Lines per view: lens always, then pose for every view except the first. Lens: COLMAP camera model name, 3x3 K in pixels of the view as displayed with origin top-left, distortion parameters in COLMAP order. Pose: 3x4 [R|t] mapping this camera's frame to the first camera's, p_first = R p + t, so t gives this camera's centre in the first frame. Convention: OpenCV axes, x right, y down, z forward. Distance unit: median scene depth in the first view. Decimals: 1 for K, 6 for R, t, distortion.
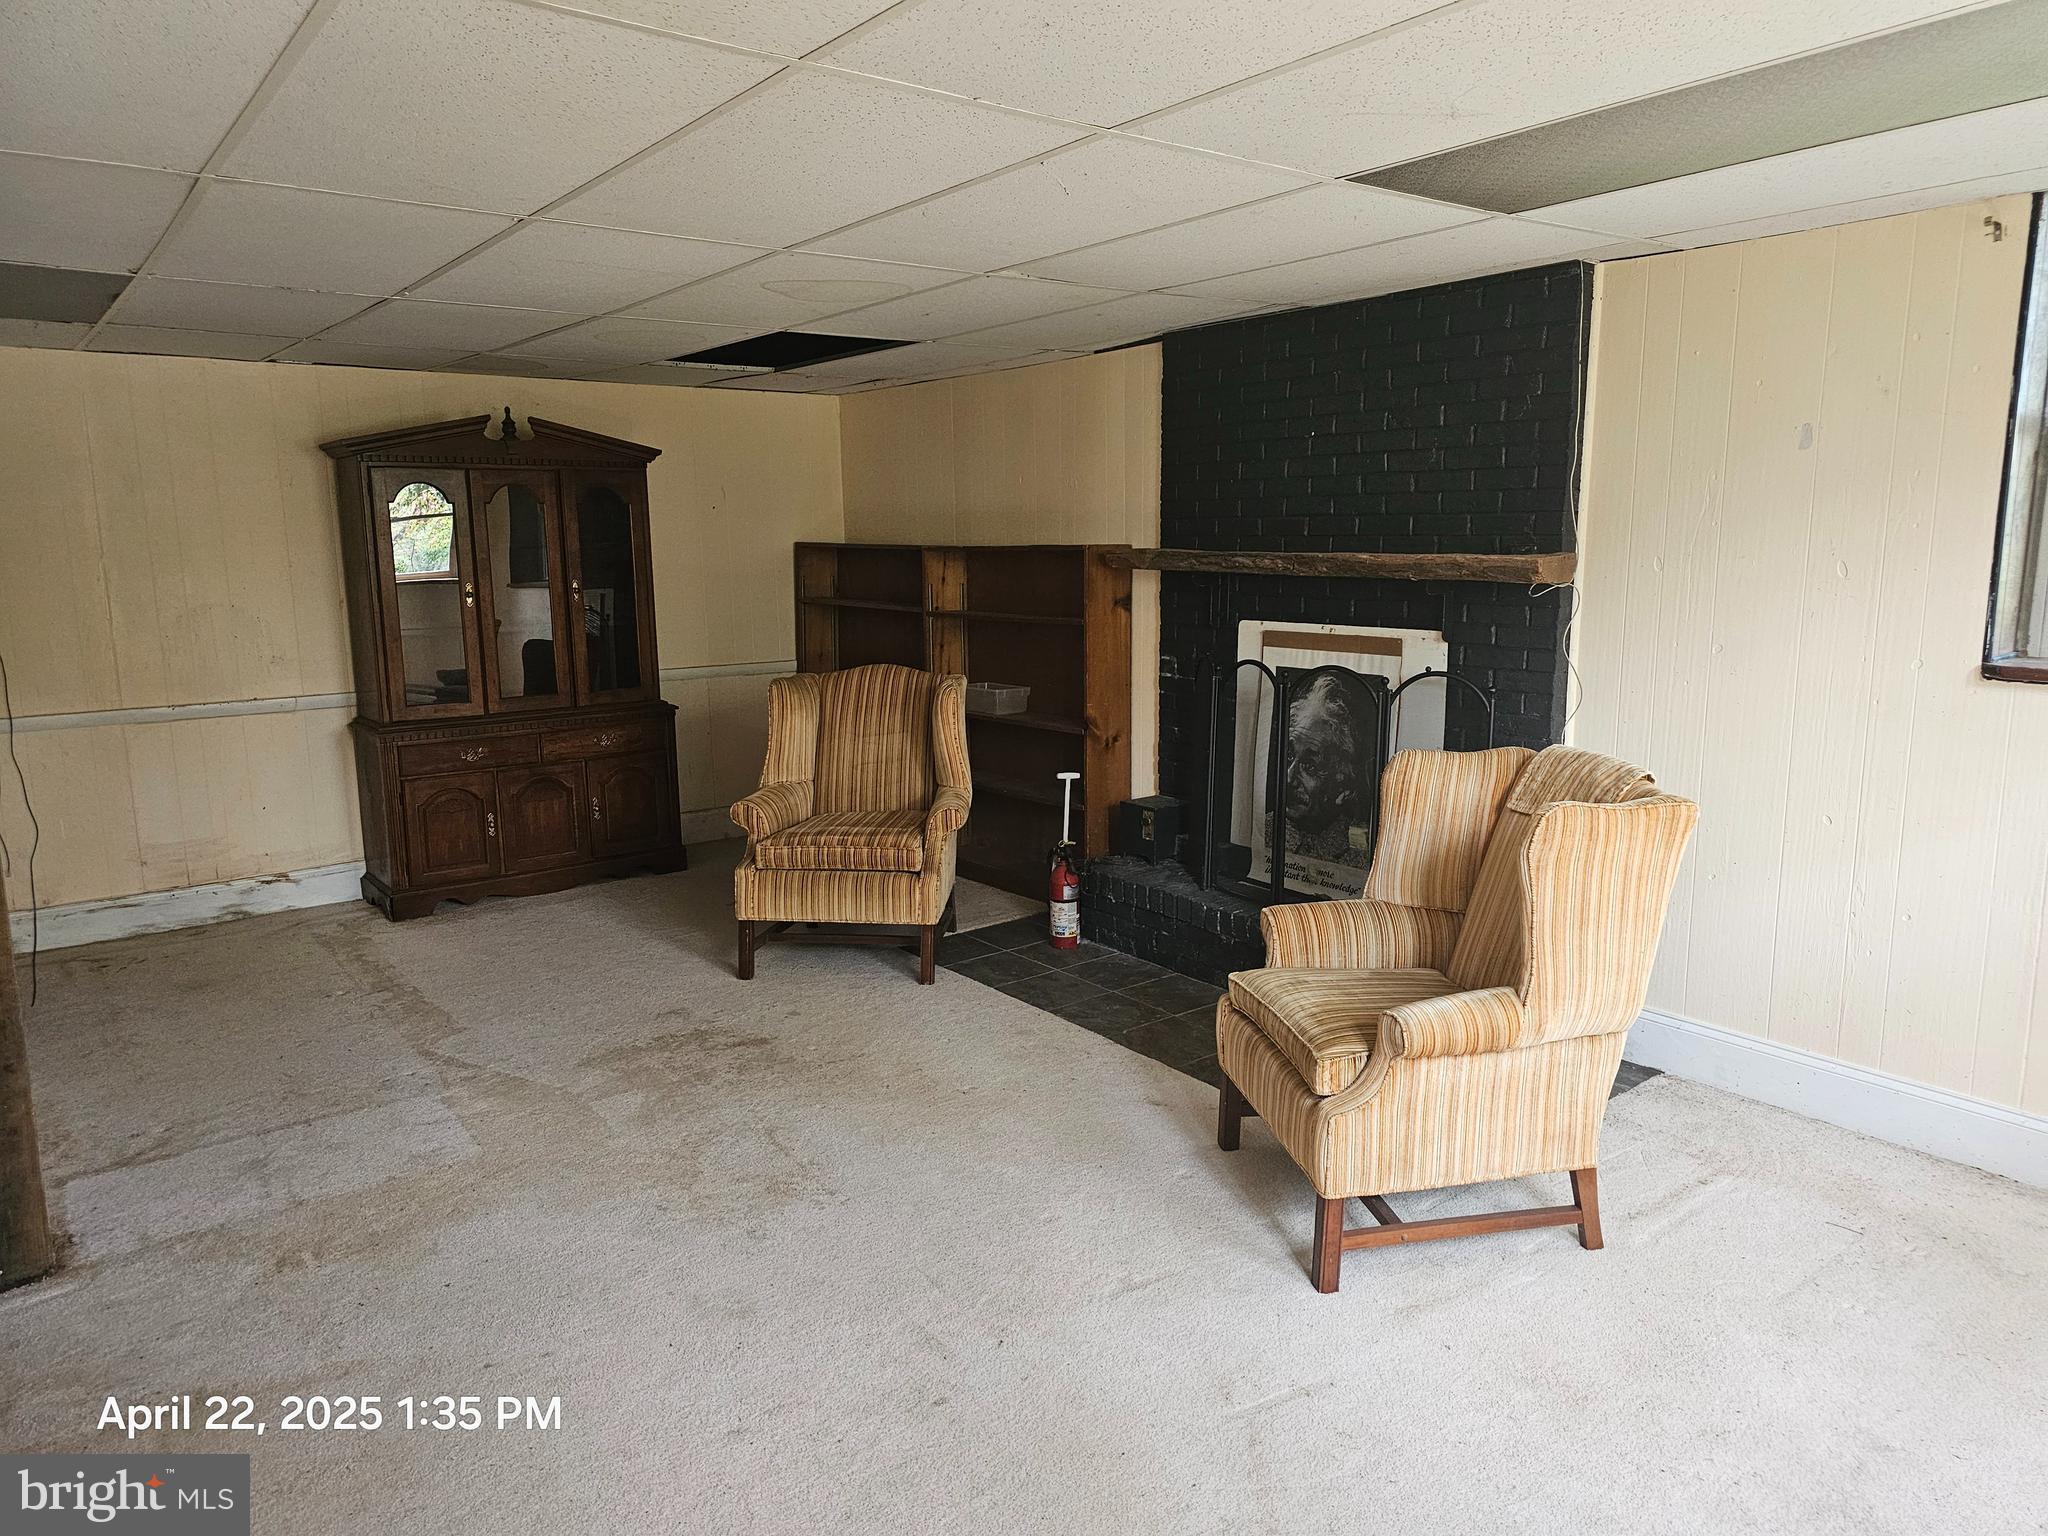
lens RADIAL K [[1321.1, 0, 1024.0], [0, 1321.1, 768.0], [0, 0, 1]] dist [0.059239, -0.041709]
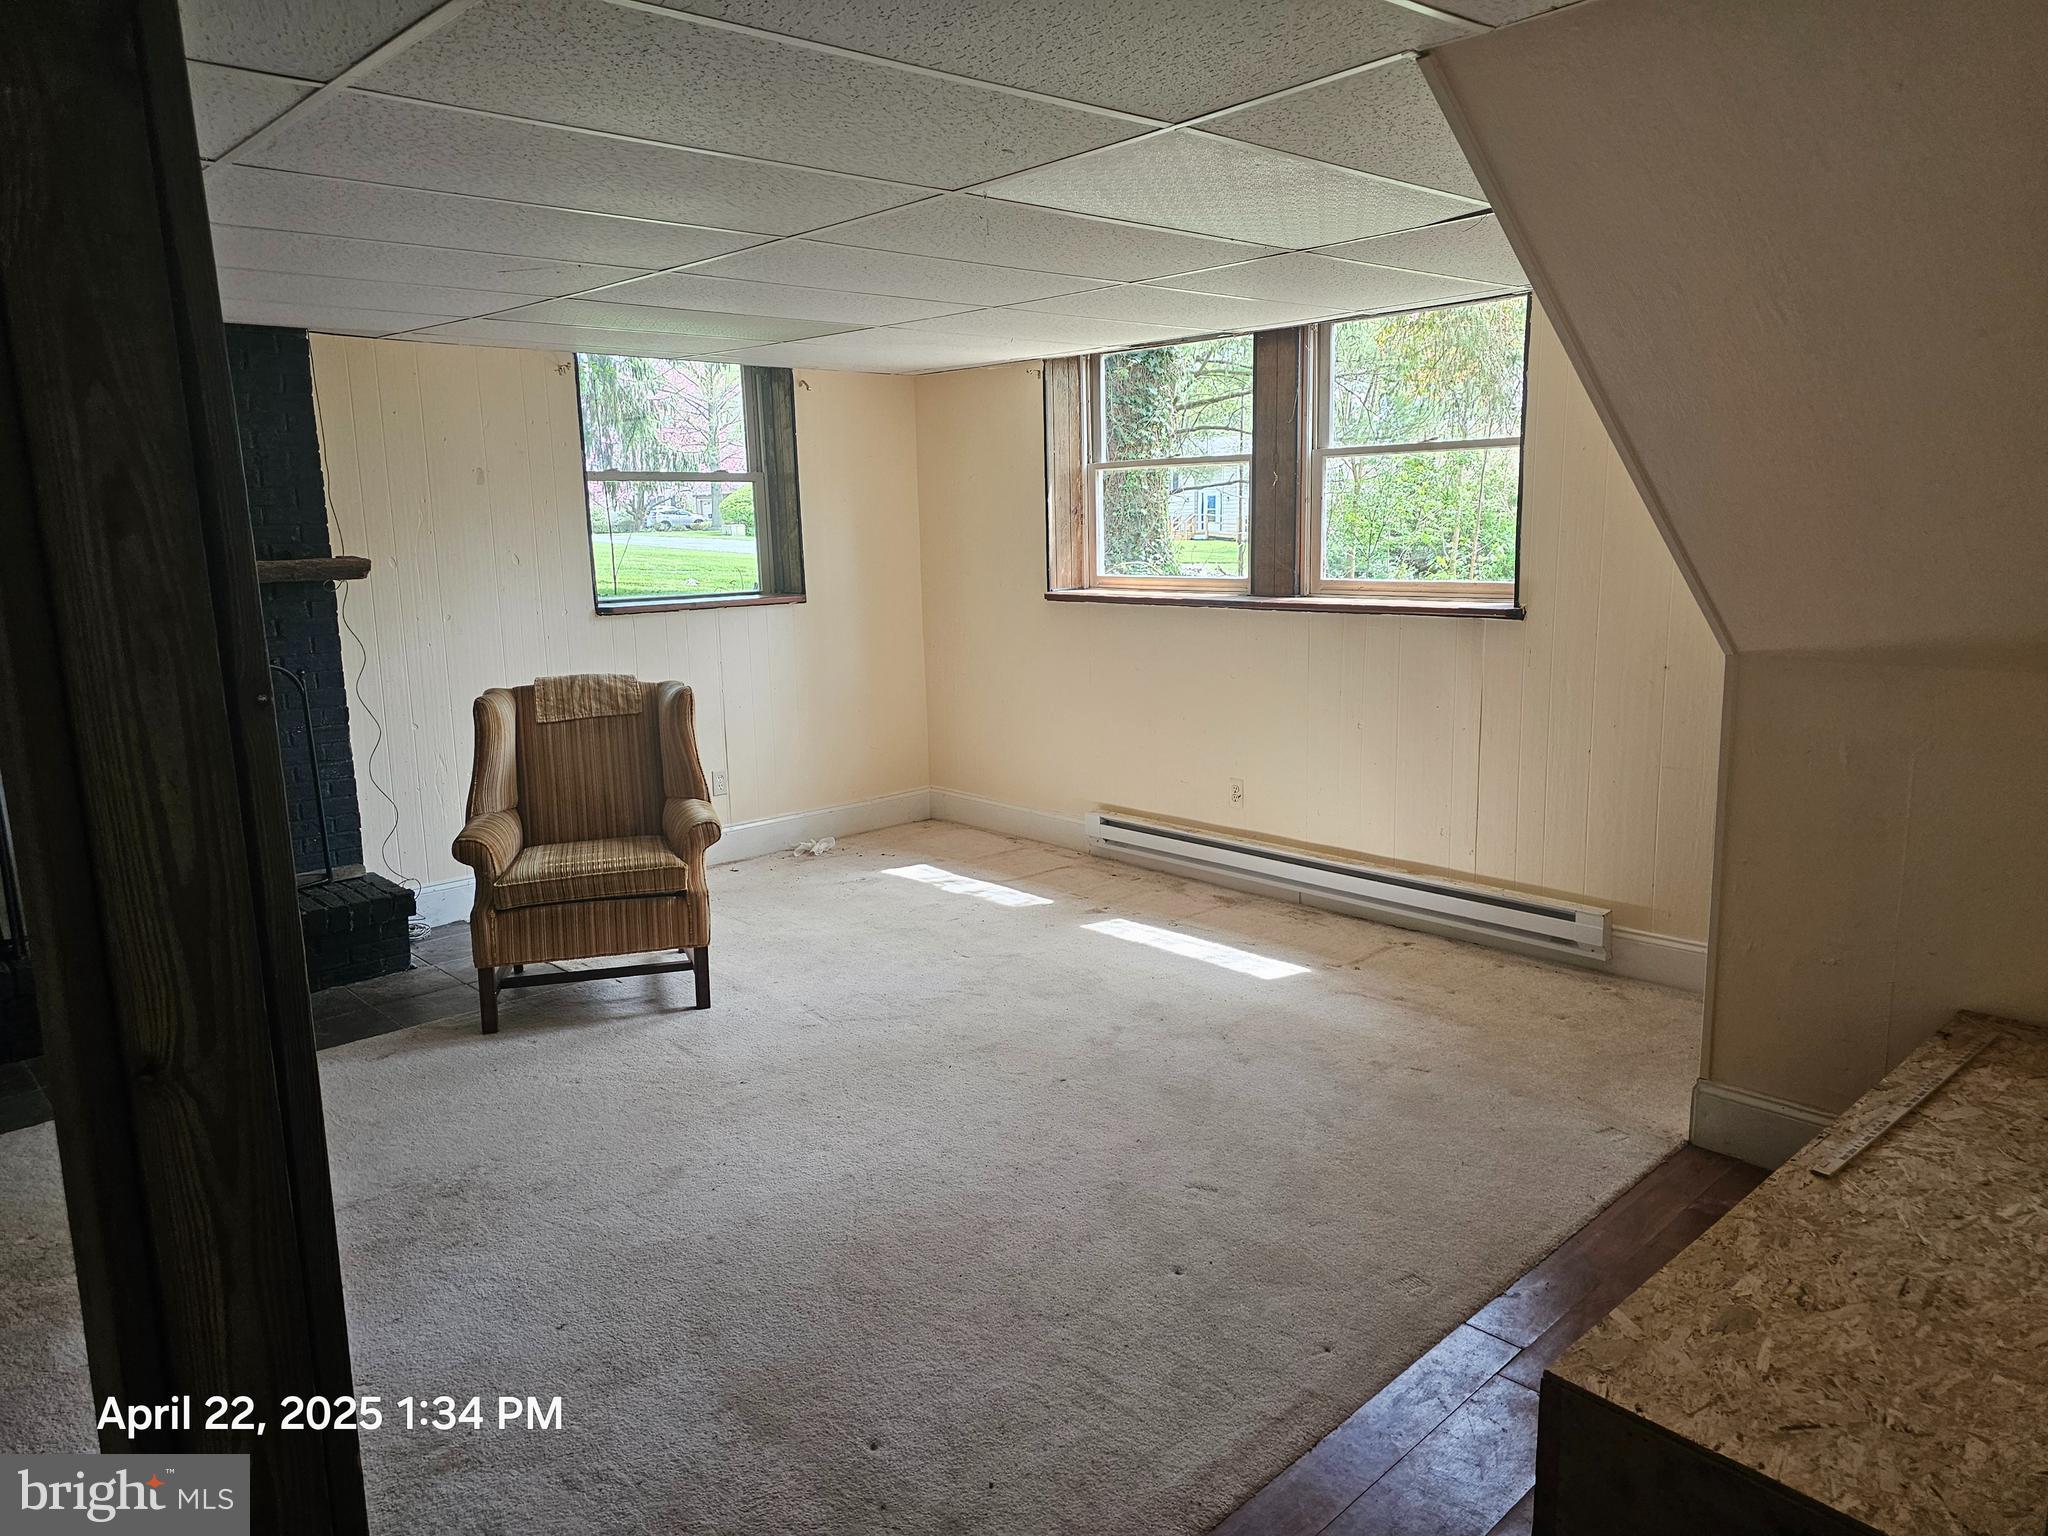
lens RADIAL K [[1376.7, 0, 1027.9], [0, 1376.7, 755.1], [0, 0, 1]] dist [0.109123, -0.155653]
pose [[-0.077444, -0.166079, 0.983067, -0.788707], [0.200392, 0.963312, 0.178528, -0.068001], [-0.976650, 0.210825, -0.041322, 0.359789]]
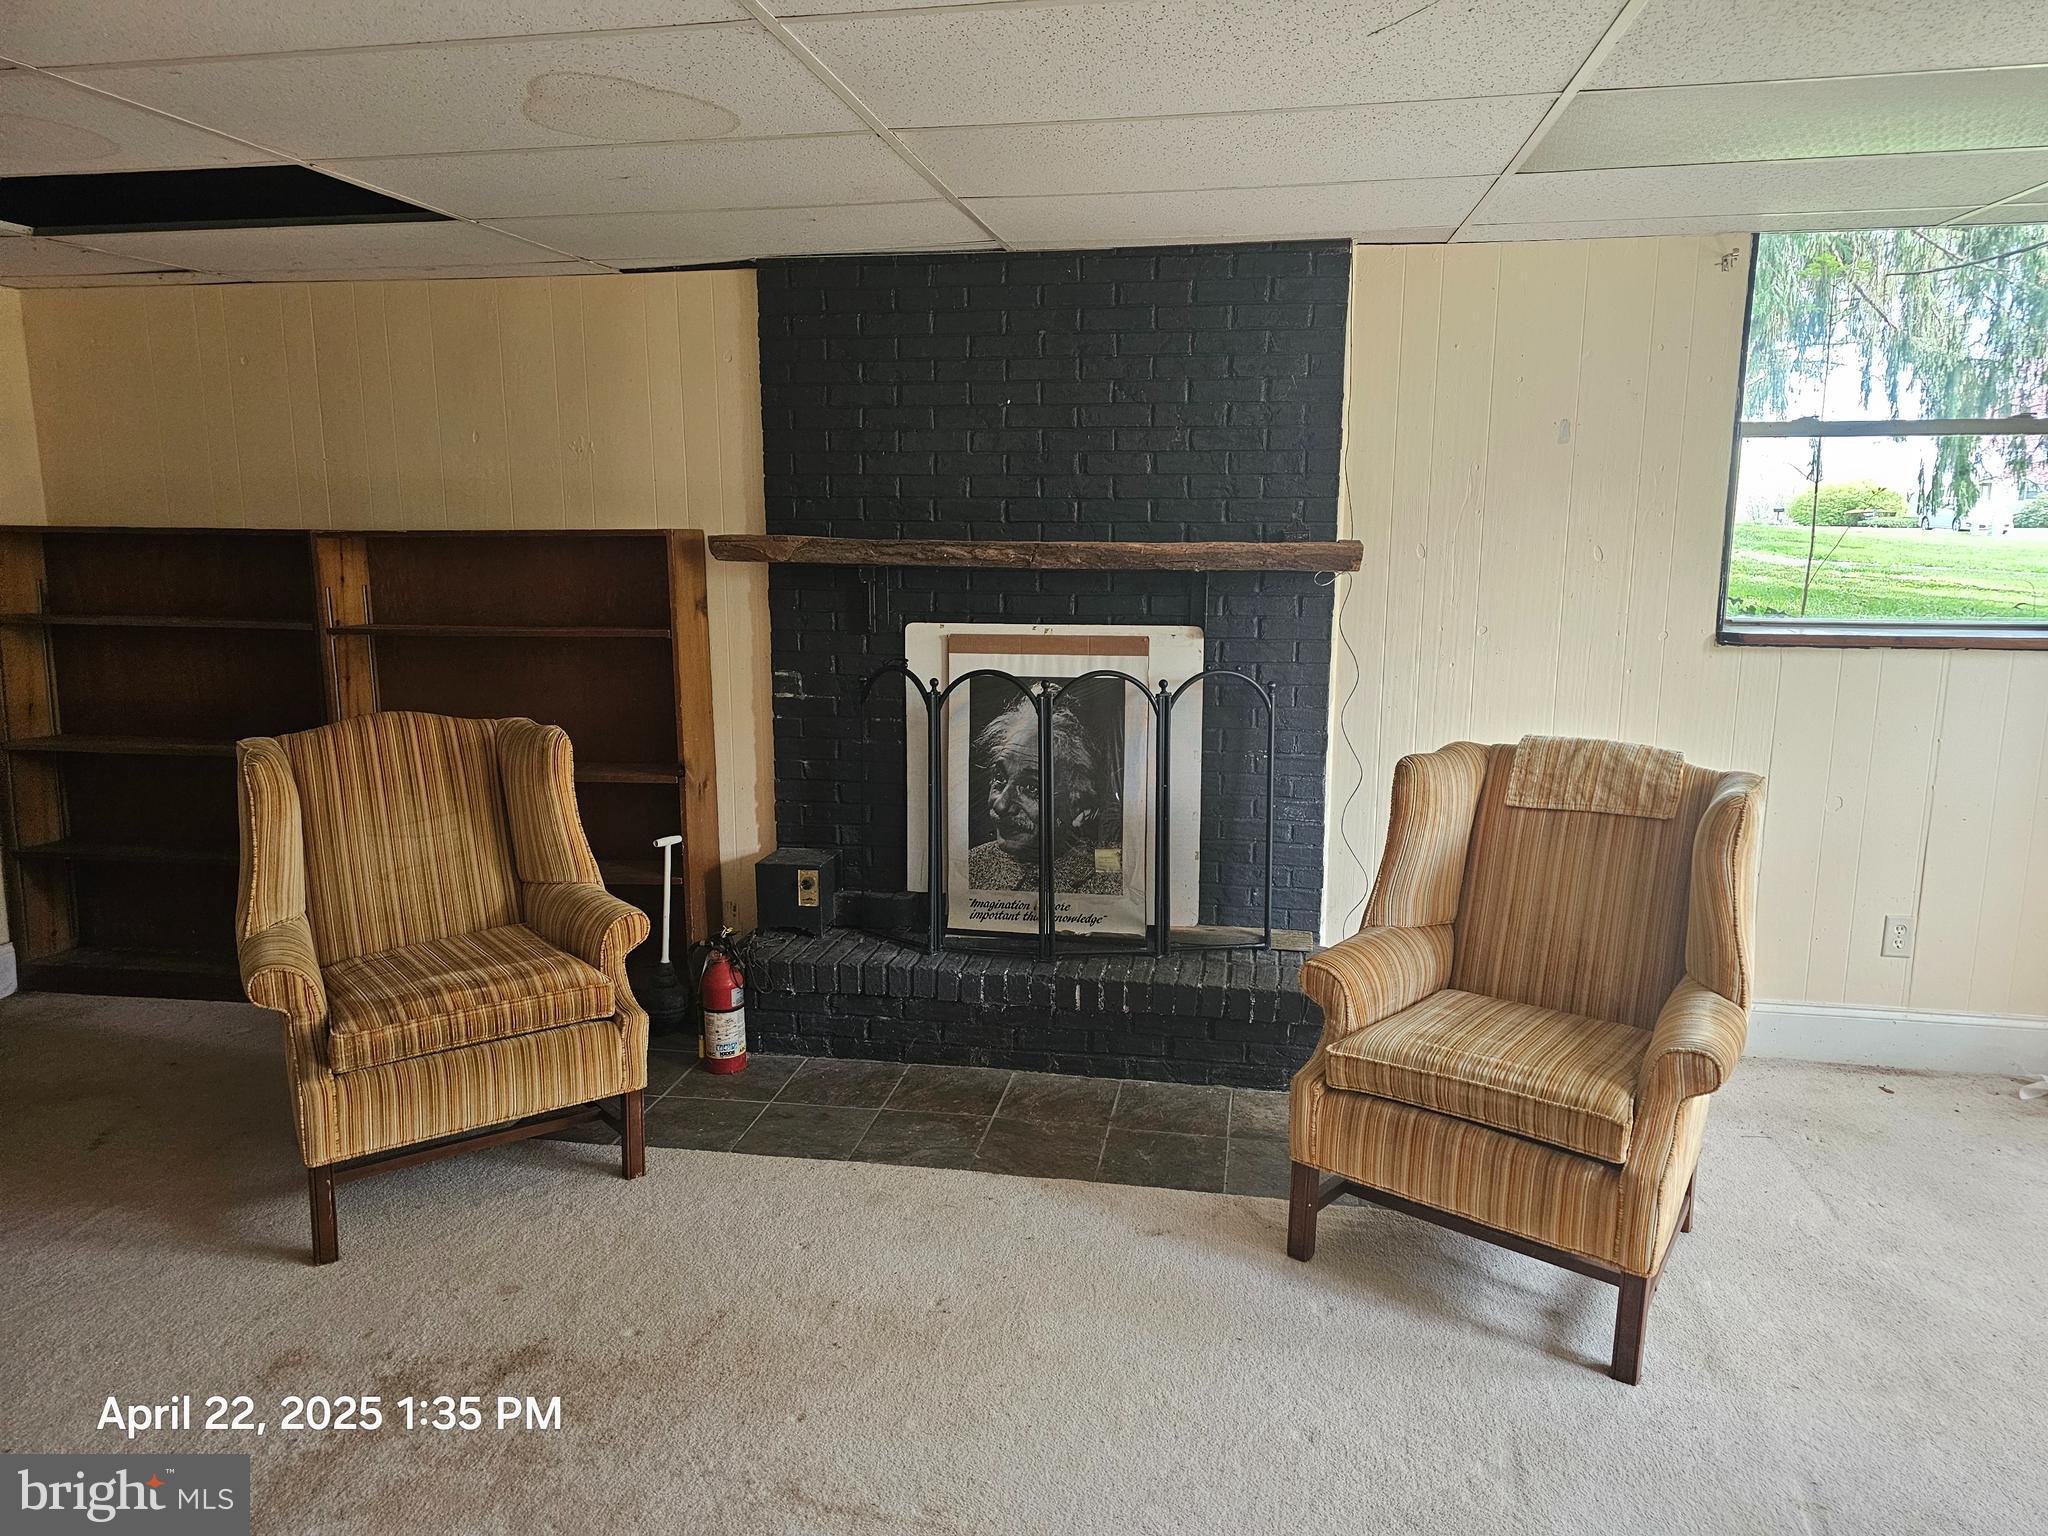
lens RADIAL K [[1376.7, 0, 1027.9], [0, 1376.7, 755.1], [0, 0, 1]] dist [0.109123, -0.155653]
pose [[0.743314, -0.107055, 0.660321, -0.366341], [0.111106, 0.993158, 0.035947, -0.053510], [-0.659651, 0.046646, 0.750123, 0.315203]]
